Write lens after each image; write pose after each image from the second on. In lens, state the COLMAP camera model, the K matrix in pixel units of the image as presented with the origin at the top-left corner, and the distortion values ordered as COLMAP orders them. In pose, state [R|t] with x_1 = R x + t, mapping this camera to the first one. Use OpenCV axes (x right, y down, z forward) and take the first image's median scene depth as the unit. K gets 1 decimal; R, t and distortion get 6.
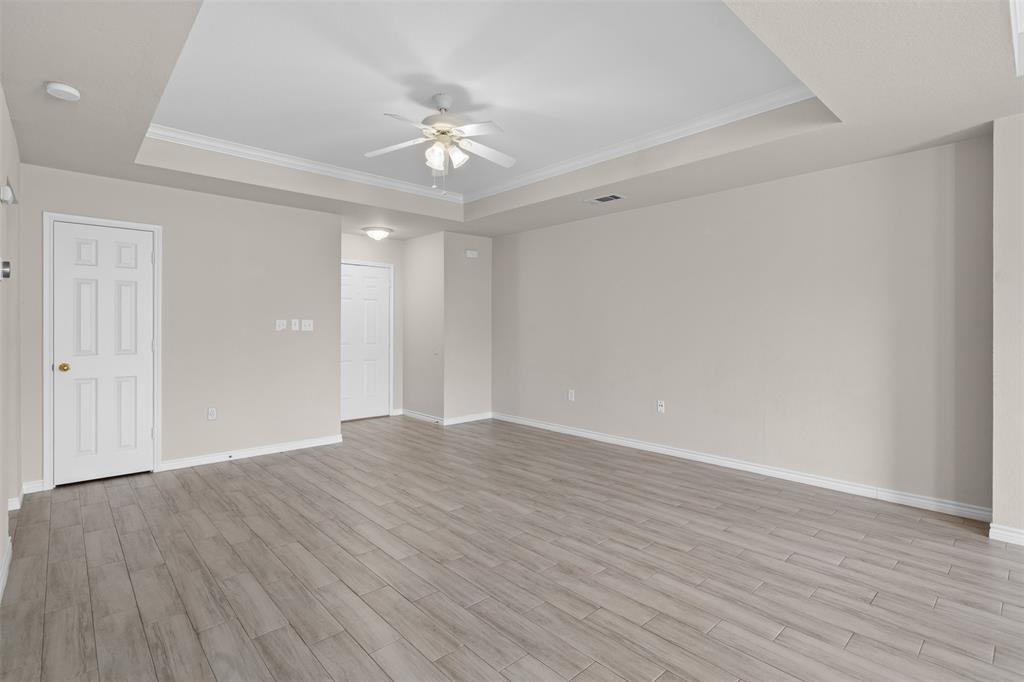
lens RADIAL K [[487.0, 0, 514.6], [0, 487.0, 326.7], [0, 0, 1]] dist [0.000530, 0.000202]
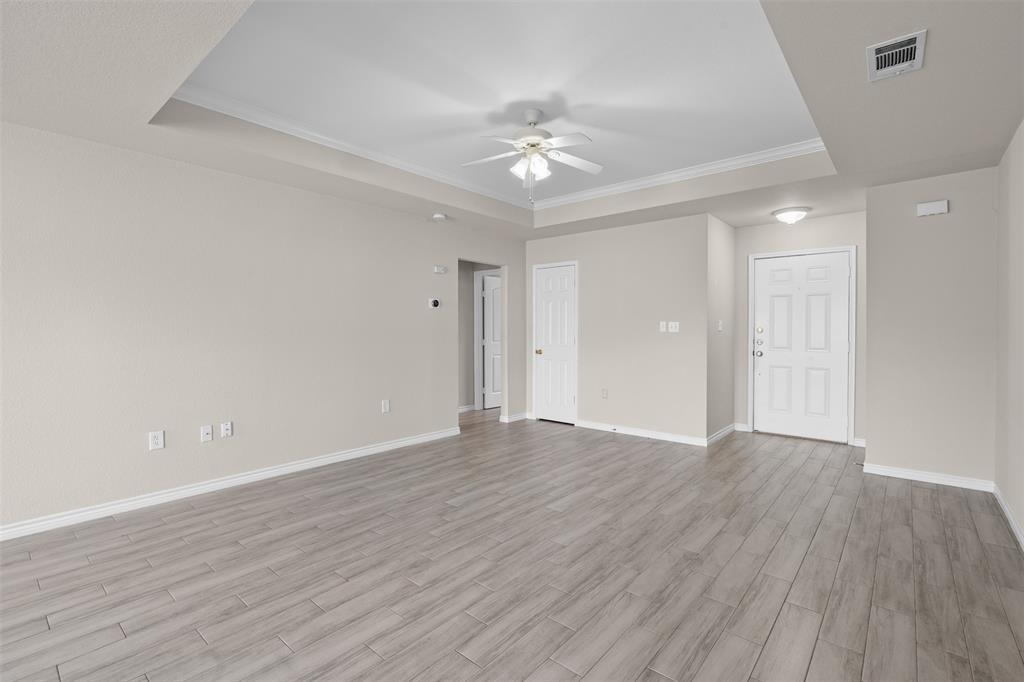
lens RADIAL K [[464.2, 0, 514.1], [0, 464.2, 328.1], [0, 0, 1]] dist [-0.001384, 0.000201]
pose [[0.124380, -0.003644, -0.992228, 0.831316], [0.001585, 0.999993, -0.003474, 0.003926], [0.992233, -0.001141, 0.124385, 0.812512]]
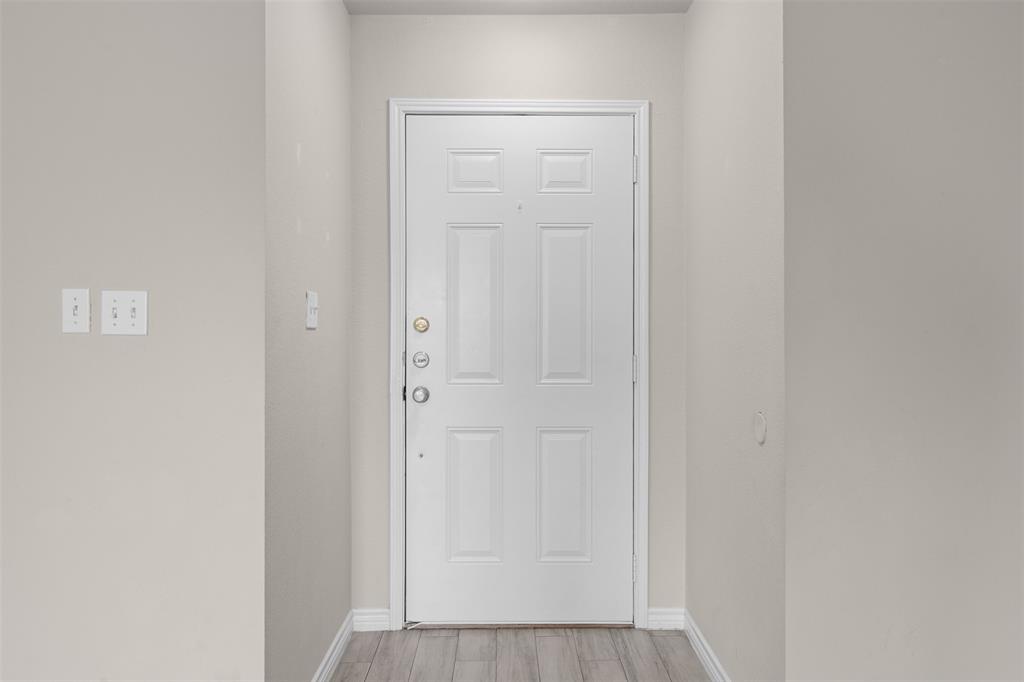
lens RADIAL K [[713.3, 0, 514.2], [0, 713.3, 326.2], [0, 0, 1]] dist [0.002165, 0.000790]
pose [[0.744355, -0.004077, -0.667772, -0.056618], [0.007787, 0.999966, 0.002575, 0.007134], [0.667739, -0.007117, 0.744362, 1.329748]]
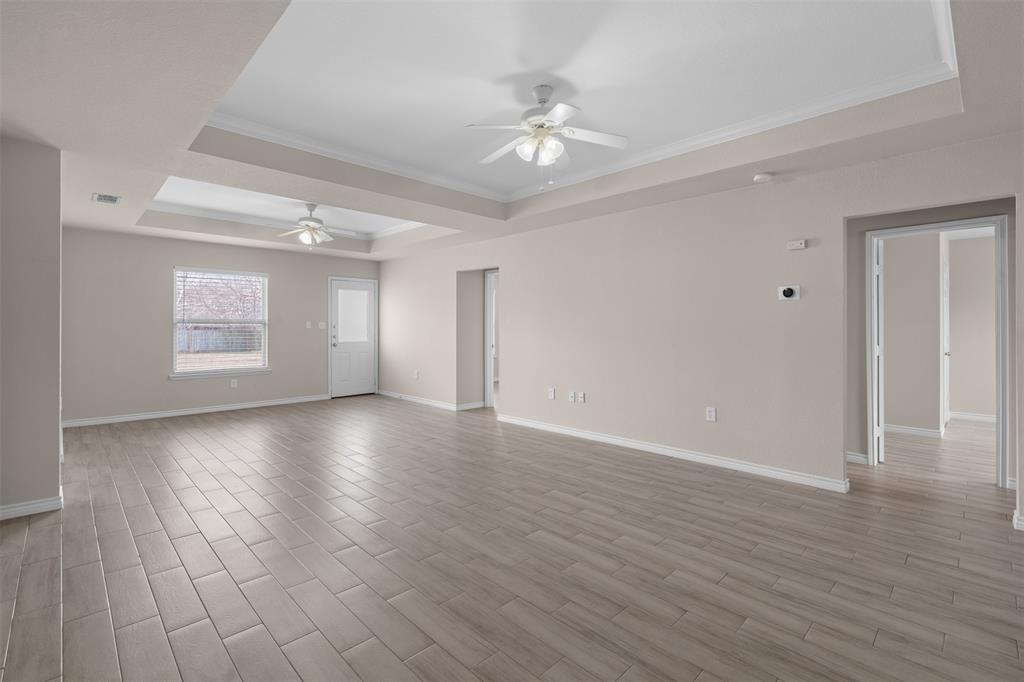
lens RADIAL K [[464.2, 0, 514.1], [0, 464.2, 328.1], [0, 0, 1]] dist [-0.001384, 0.000201]
pose [[-0.999502, 0.000909, -0.031554, -0.060531], [0.000942, 0.999999, -0.001038, 0.001187], [0.031553, -0.001067, -0.999502, 1.867844]]
